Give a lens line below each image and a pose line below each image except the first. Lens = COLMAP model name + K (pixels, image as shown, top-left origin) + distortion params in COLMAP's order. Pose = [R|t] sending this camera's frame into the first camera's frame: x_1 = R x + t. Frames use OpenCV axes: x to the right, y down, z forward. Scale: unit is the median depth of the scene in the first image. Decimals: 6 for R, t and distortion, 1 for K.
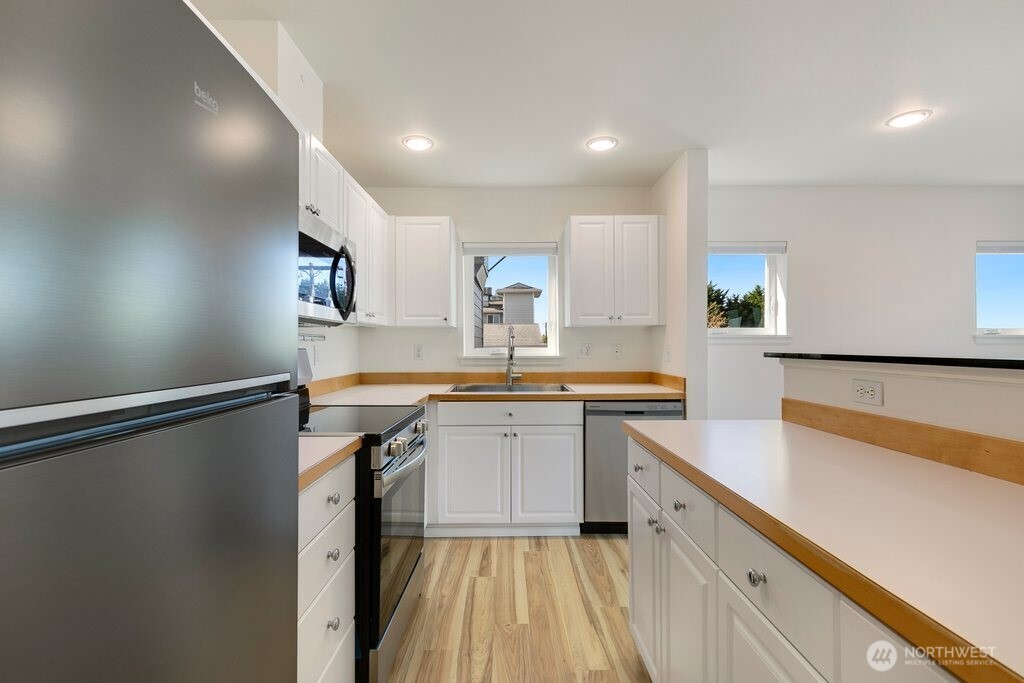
lens RADIAL K [[461.1, 0, 510.0], [0, 461.1, 346.1], [0, 0, 1]] dist [0.011815, -0.003483]
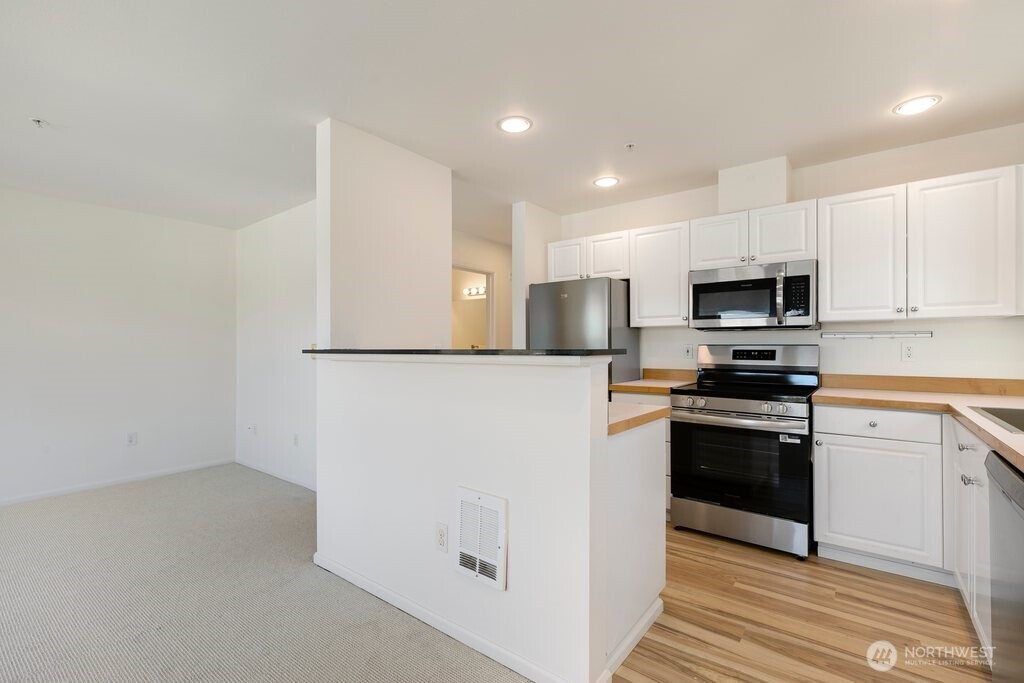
lens RADIAL K [[461.1, 0, 512.3], [0, 461.1, 346.0], [0, 0, 1]] dist [0.011815, -0.003483]
pose [[-0.623130, -0.001610, -0.782117, 0.978770], [-0.000990, 0.999999, -0.001270, 0.006261], [0.782118, -0.000017, -0.623131, 0.984248]]
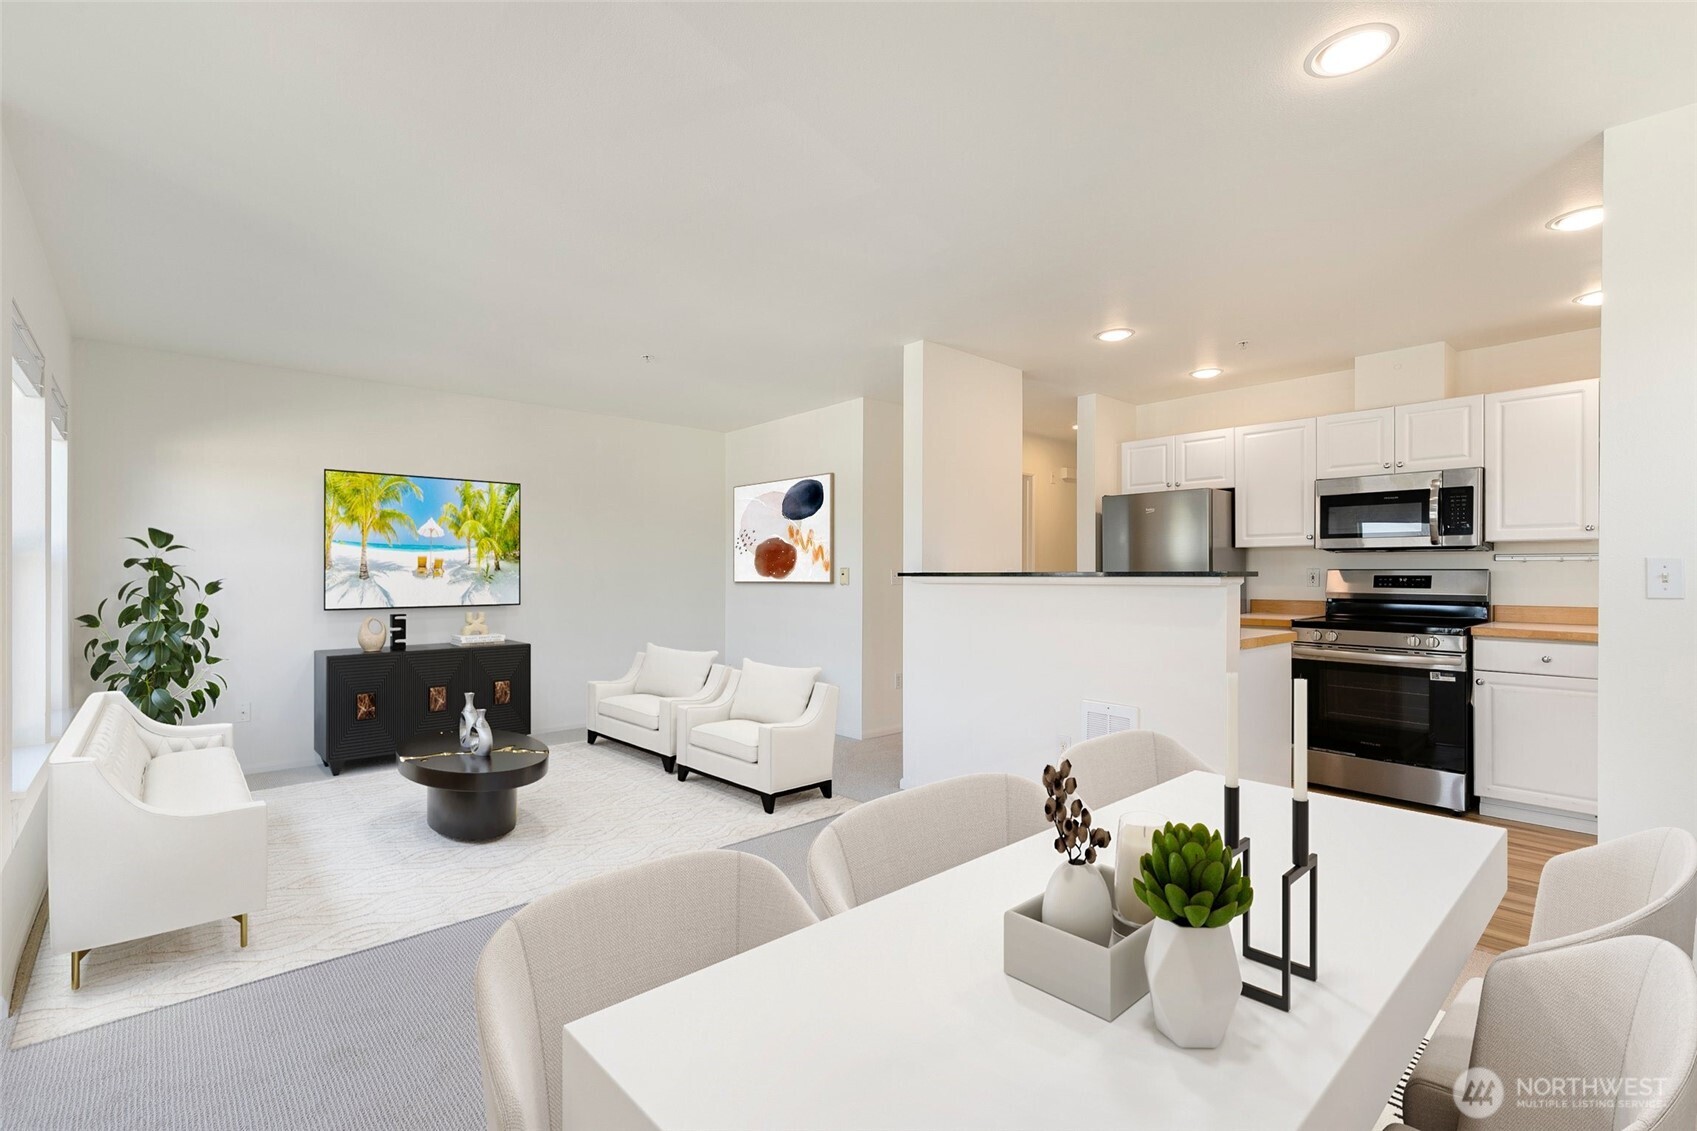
lens RADIAL K [[764.1, 0, 846.3], [0, 764.1, 572.5], [0, 0, 1]] dist [0.011815, -0.003483]
pose [[-0.748972, -0.003515, -0.662593, 1.721590], [-0.003735, 0.999992, -0.001083, 0.015272], [0.662592, 0.001663, -0.748979, 1.197000]]
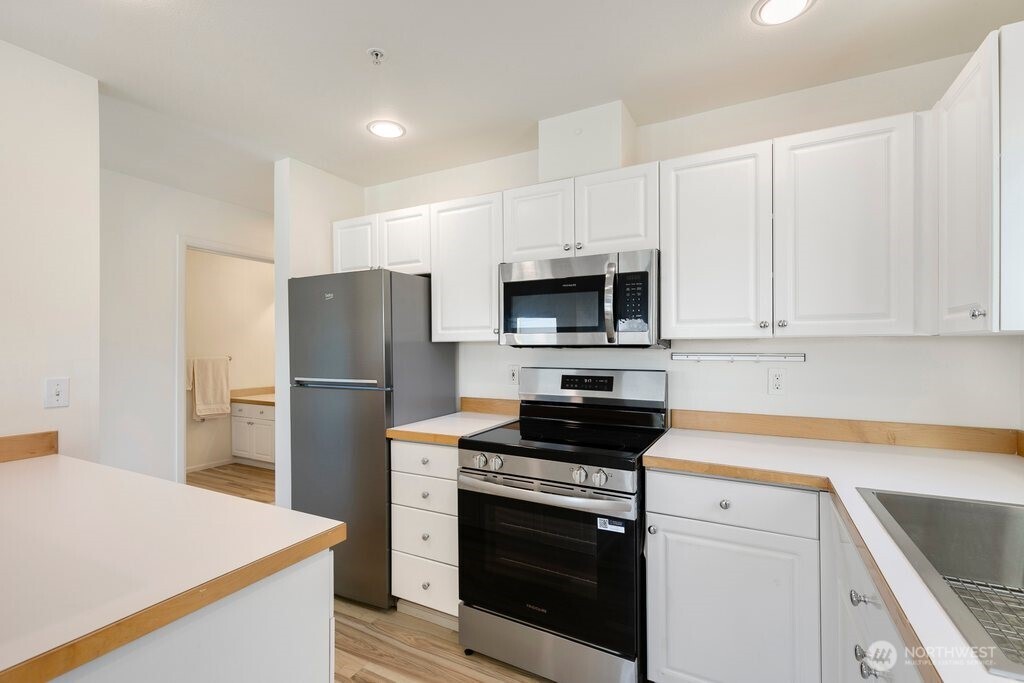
lens RADIAL K [[461.1, 0, 511.3], [0, 461.1, 346.8], [0, 0, 1]] dist [0.011815, -0.003483]
pose [[-0.482446, 0.000605, -0.875925, 0.371069], [0.001697, 0.999999, -0.000244, -0.048832], [0.875924, -0.001604, -0.482447, 1.022093]]
